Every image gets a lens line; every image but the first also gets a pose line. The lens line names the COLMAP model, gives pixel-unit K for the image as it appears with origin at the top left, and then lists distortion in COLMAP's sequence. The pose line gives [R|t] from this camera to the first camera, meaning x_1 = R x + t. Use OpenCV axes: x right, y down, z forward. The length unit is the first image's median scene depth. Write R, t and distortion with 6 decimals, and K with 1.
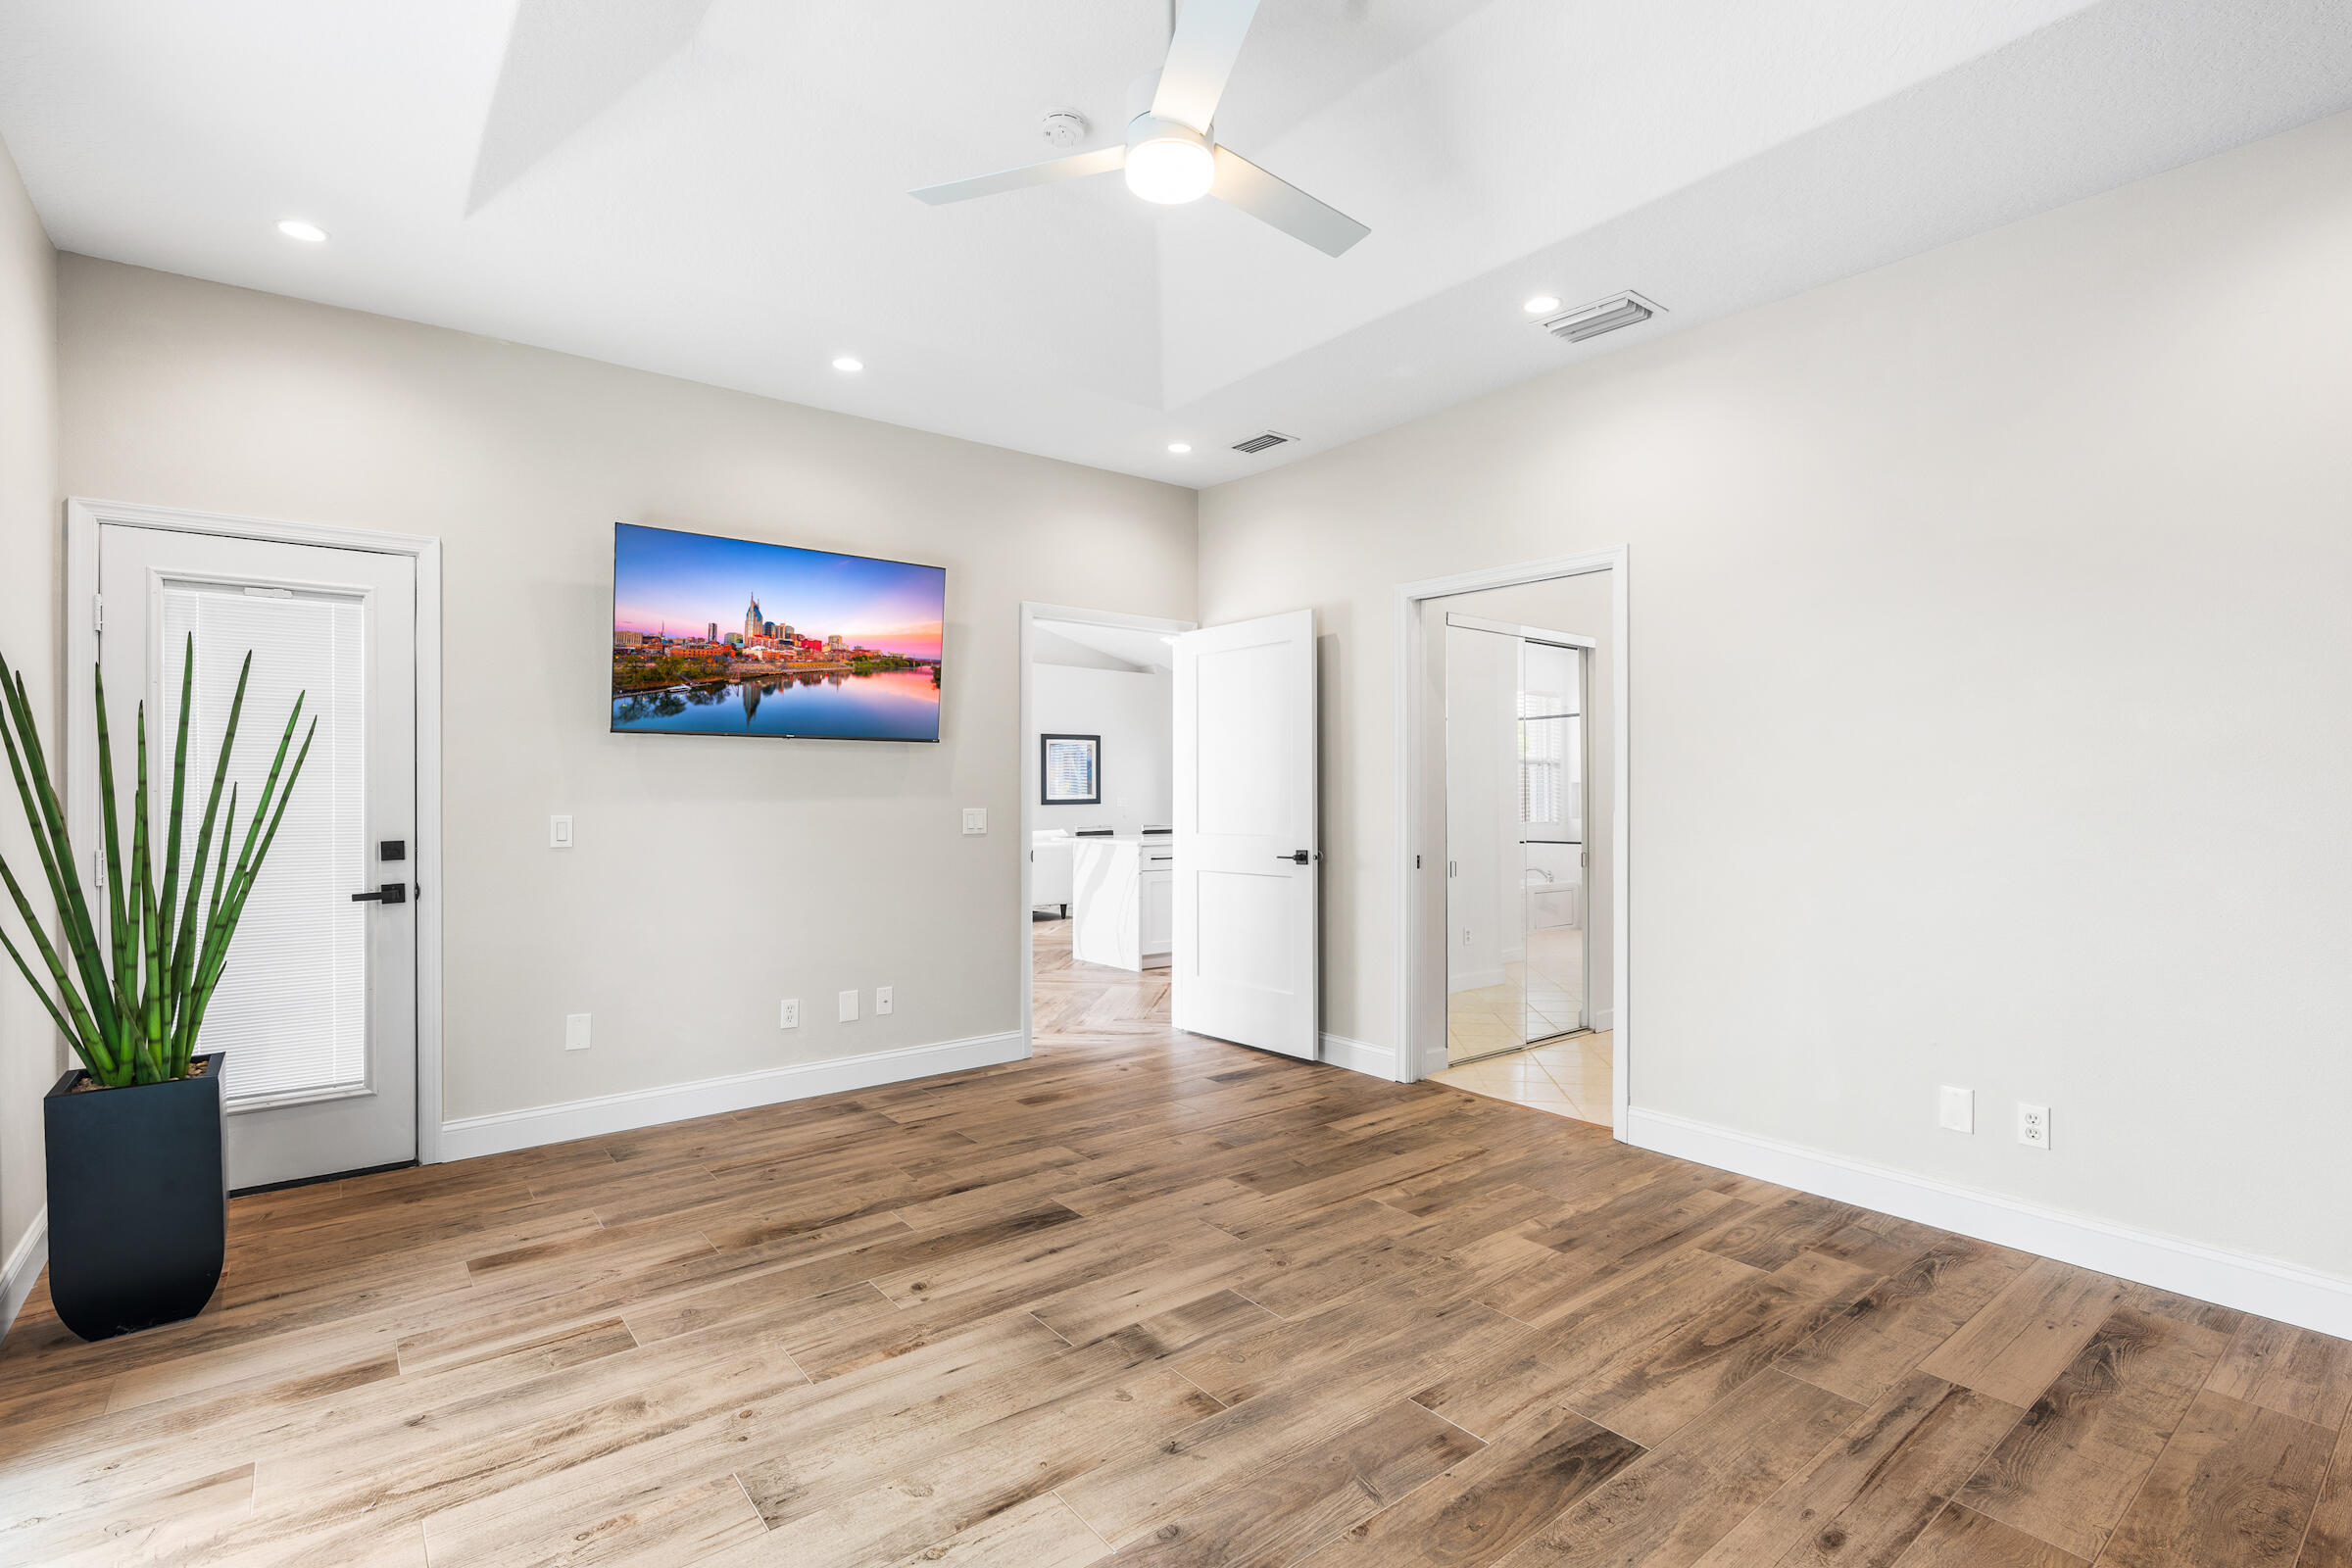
lens RADIAL K [[1083.5, 0, 1172.8], [0, 1083.5, 787.5], [0, 0, 1]] dist [0.000995, 0.000263]
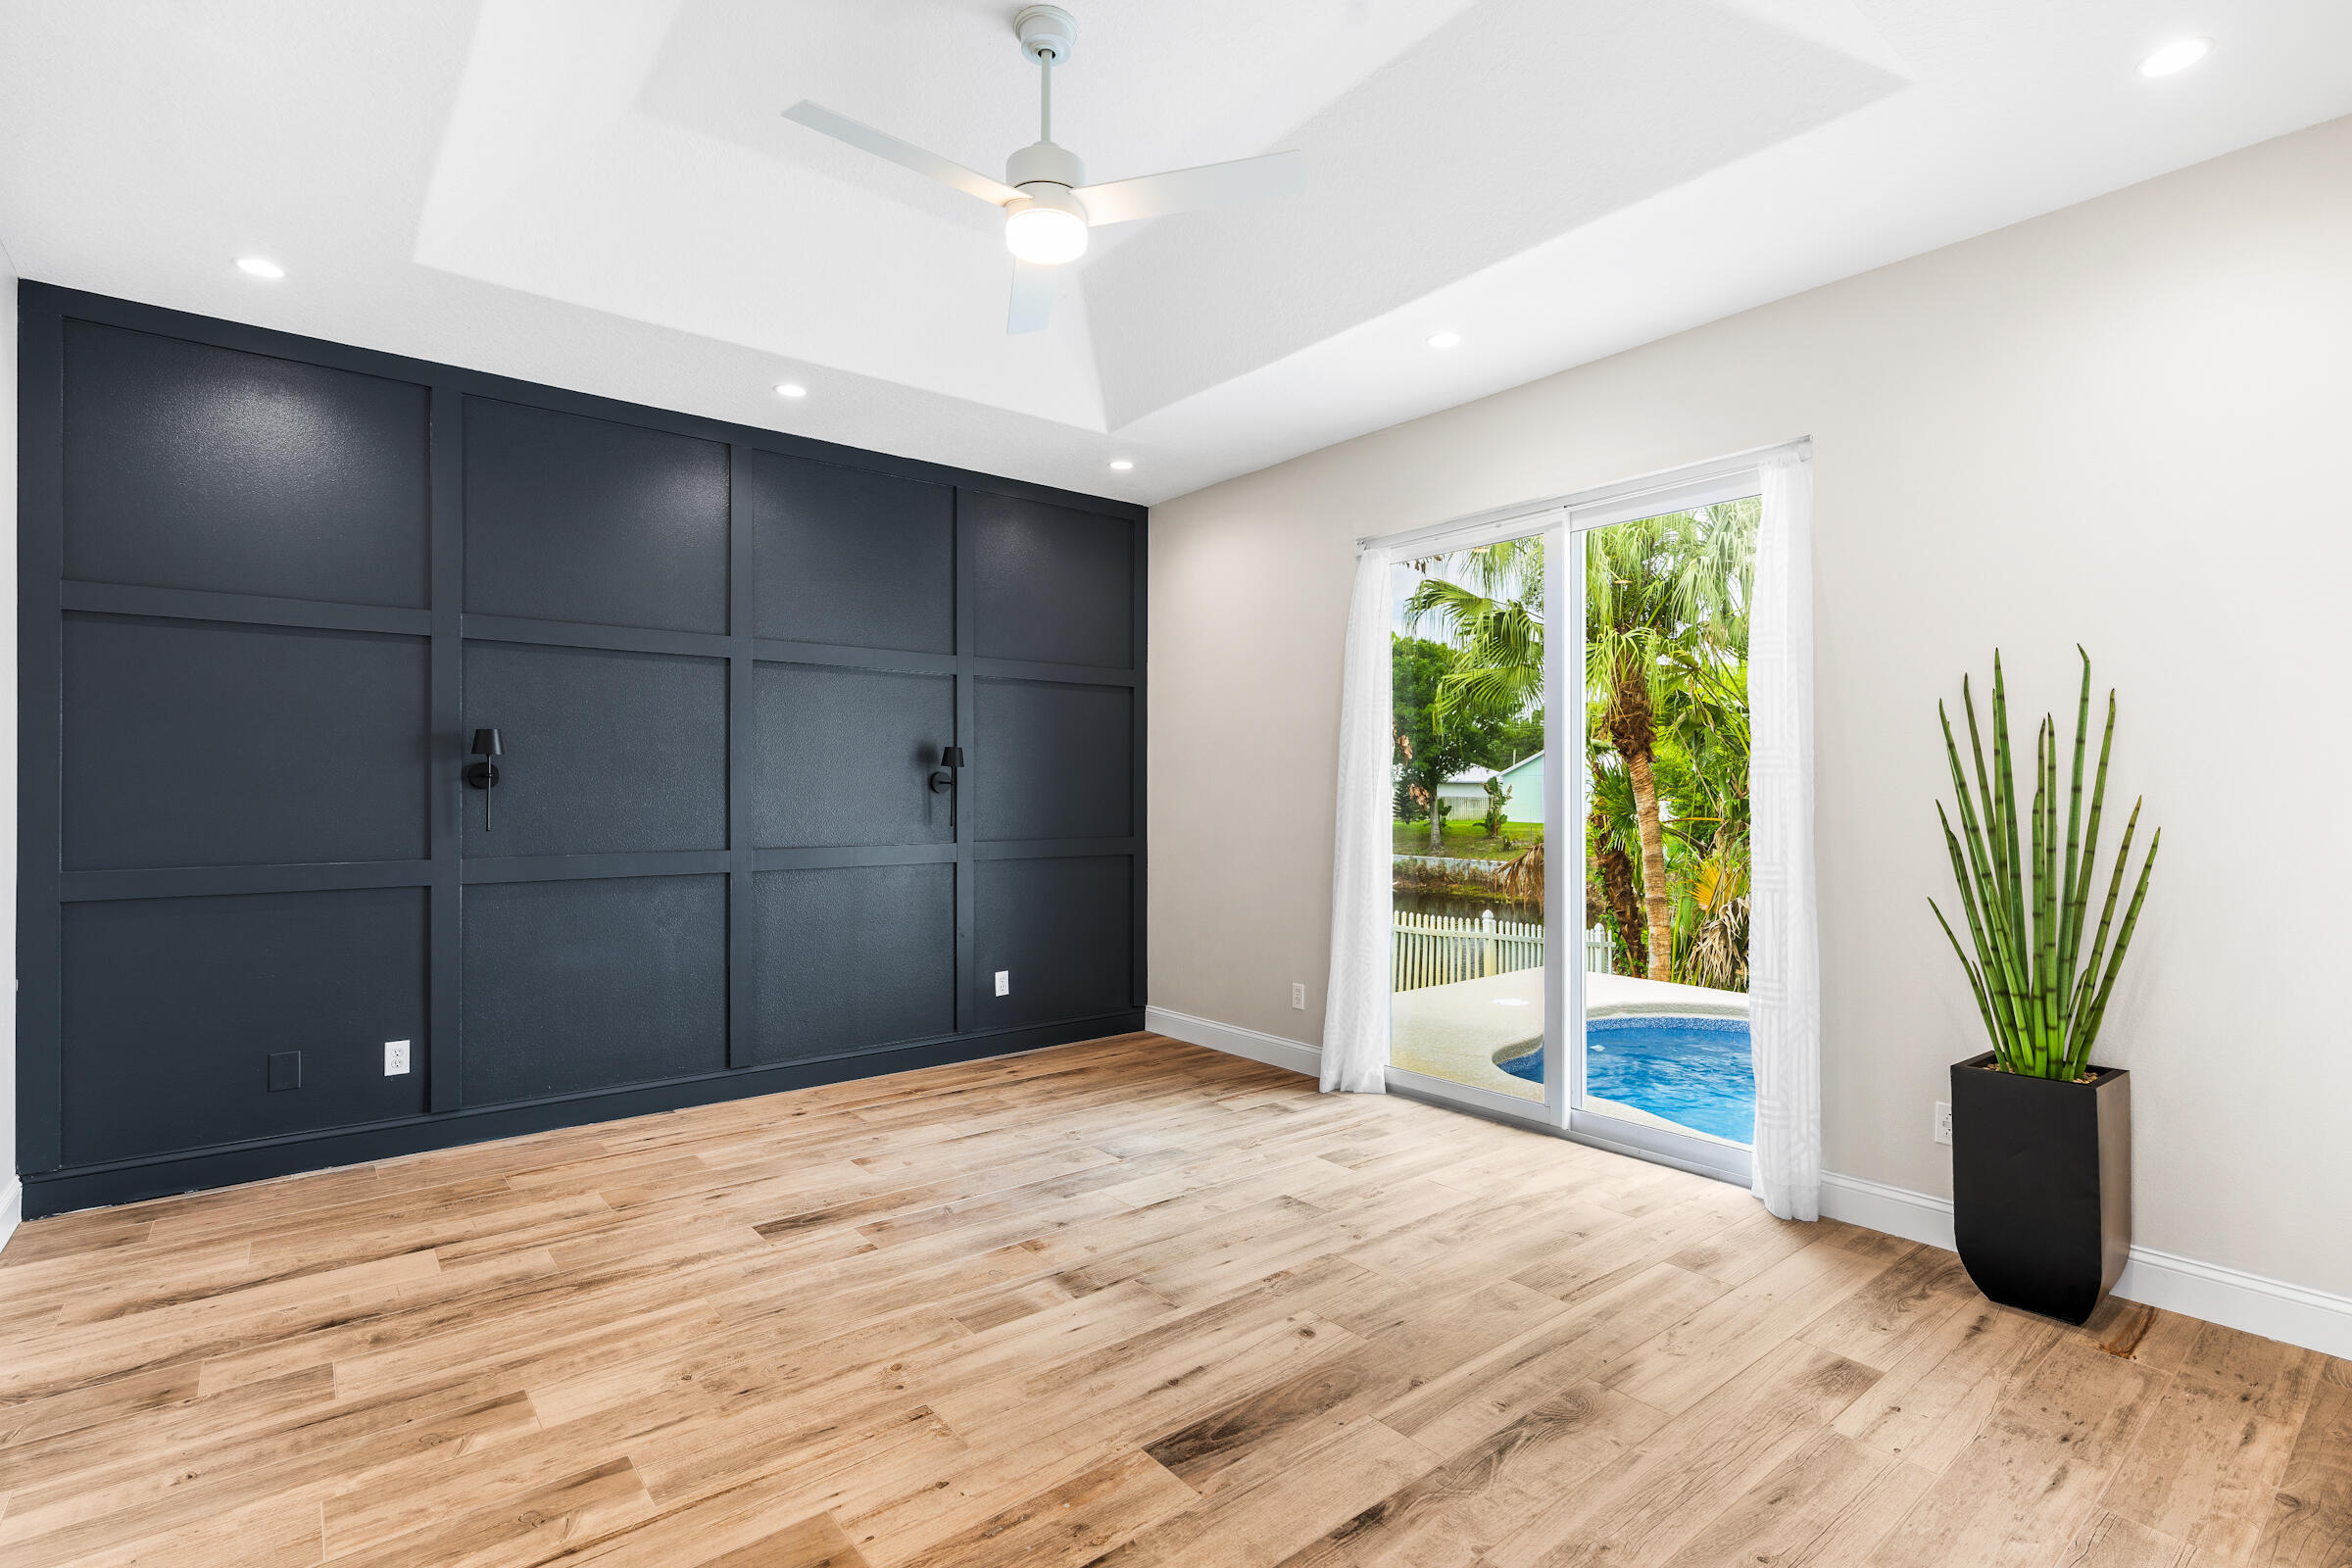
lens RADIAL K [[1131.6, 0, 1177.9], [0, 1131.6, 786.4], [0, 0, 1]] dist [-0.000606, -0.000148]
pose [[-0.999936, -0.000053, -0.011328, -0.115280], [0.000030, 0.999974, -0.007252, -0.001899], [0.011328, -0.007252, -0.999910, 2.026578]]
